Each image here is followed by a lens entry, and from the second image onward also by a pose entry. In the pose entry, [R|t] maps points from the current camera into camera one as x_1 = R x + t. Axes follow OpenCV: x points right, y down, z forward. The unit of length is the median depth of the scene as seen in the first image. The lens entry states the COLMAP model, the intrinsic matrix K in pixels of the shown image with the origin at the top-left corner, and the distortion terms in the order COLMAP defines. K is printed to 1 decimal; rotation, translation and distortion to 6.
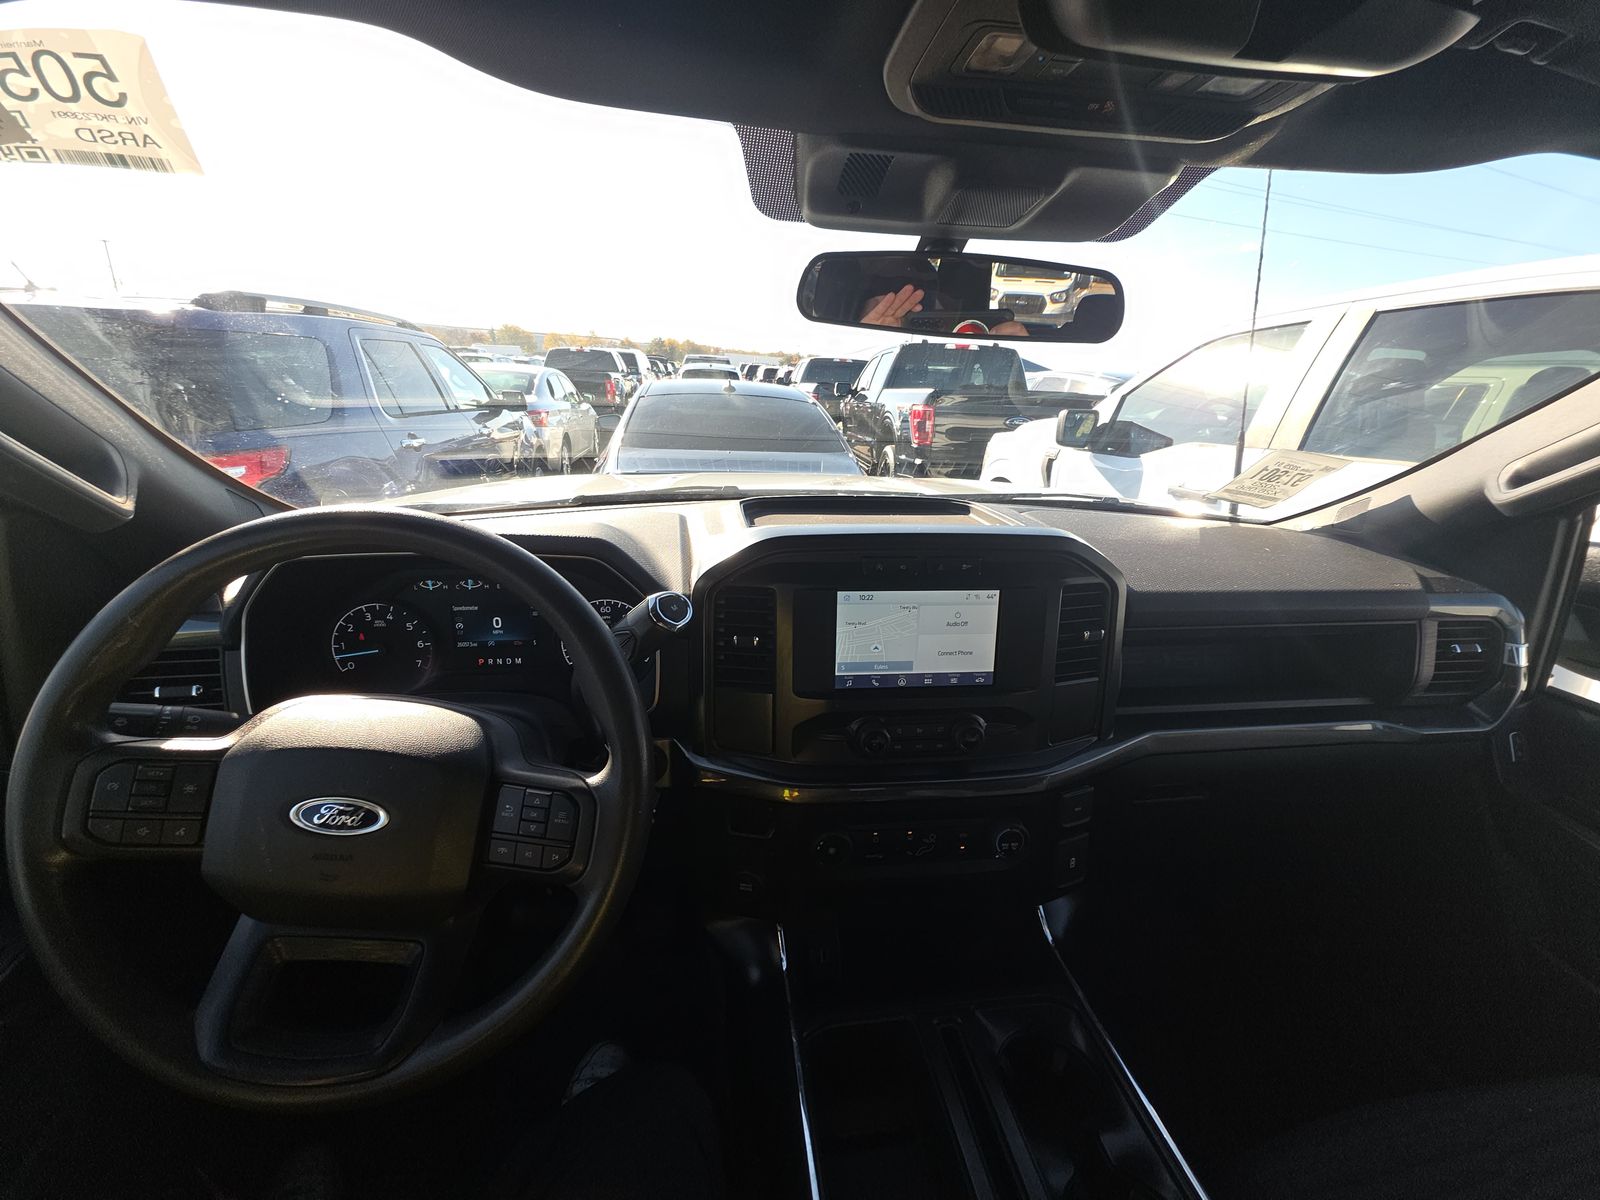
lens RADIAL K [[628.5, 0, 807.3], [0, 628.5, 607.7], [0, 0, 1]] dist [0.014191, -0.000004]
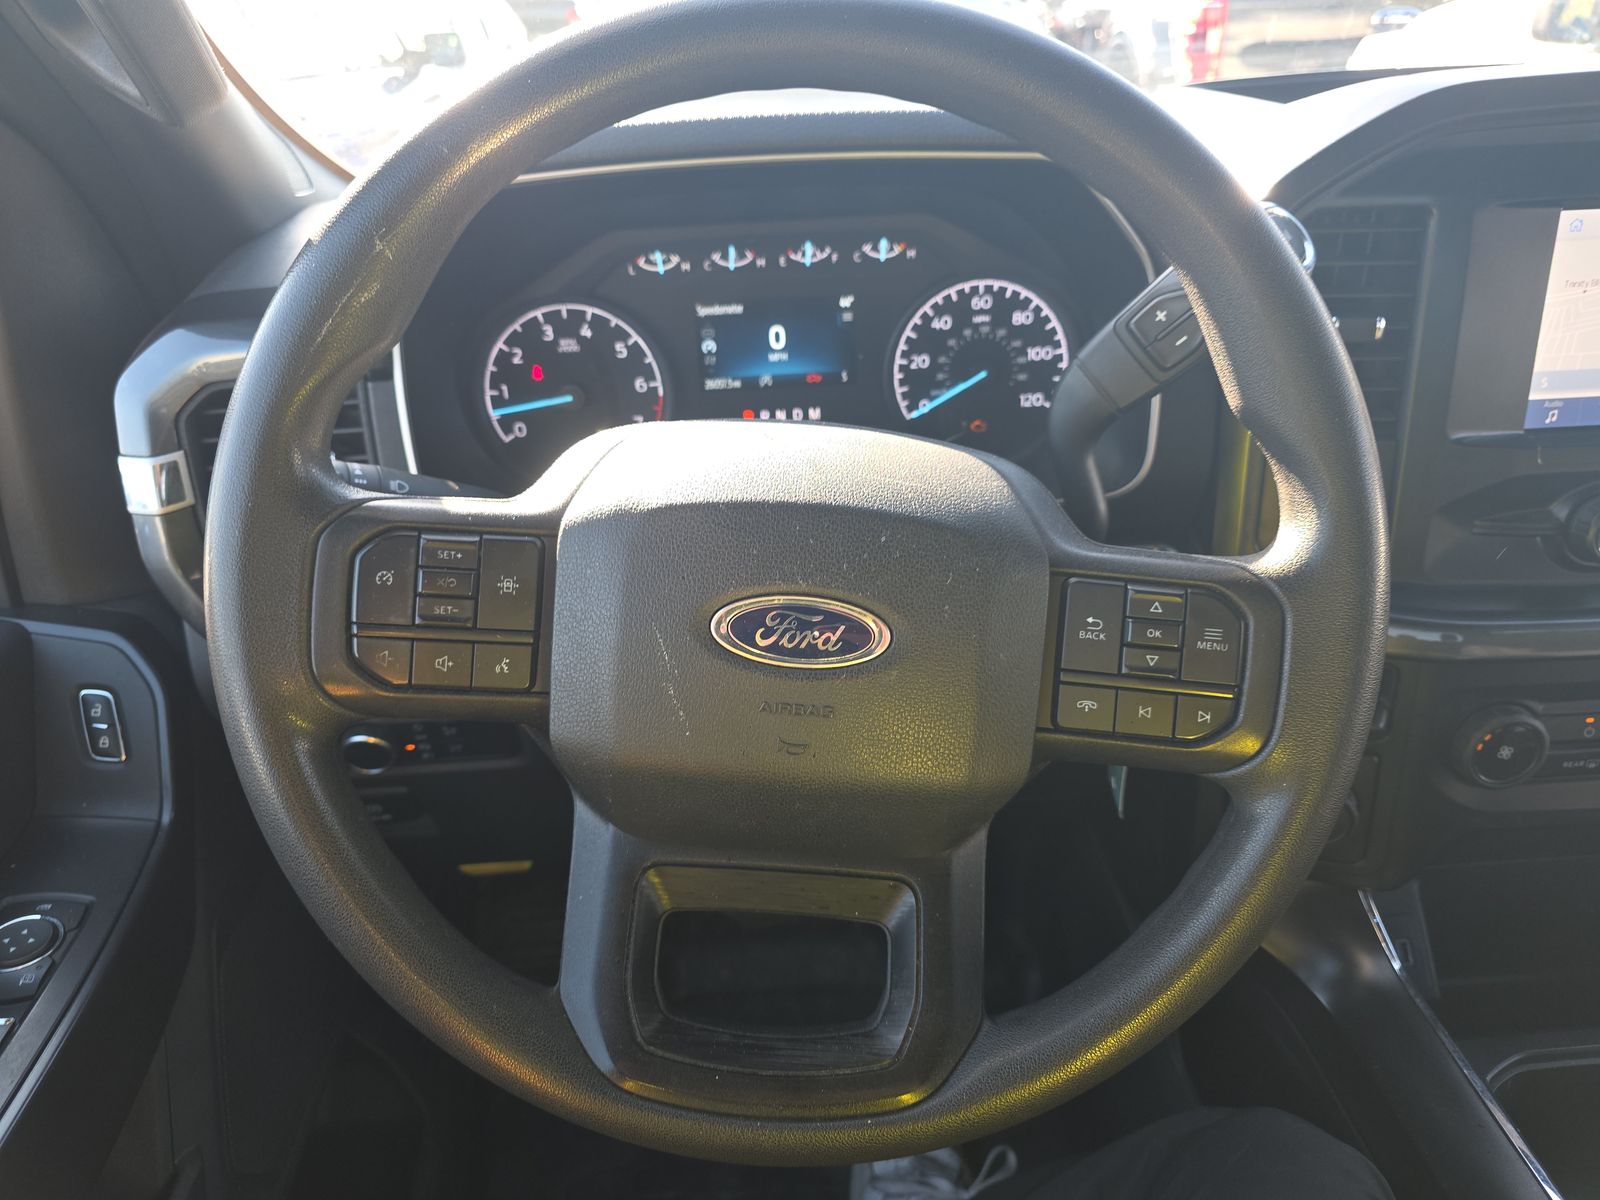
lens RADIAL K [[1090.5, 0, 803.8], [0, 1090.5, 620.2], [0, 0, 1]] dist [0.021559, -0.008069]
pose [[0.993928, -0.019603, -0.108269, -0.601138], [0.037509, 0.985425, 0.165922, 0.164633], [0.103439, -0.168976, 0.980177, 0.144940]]
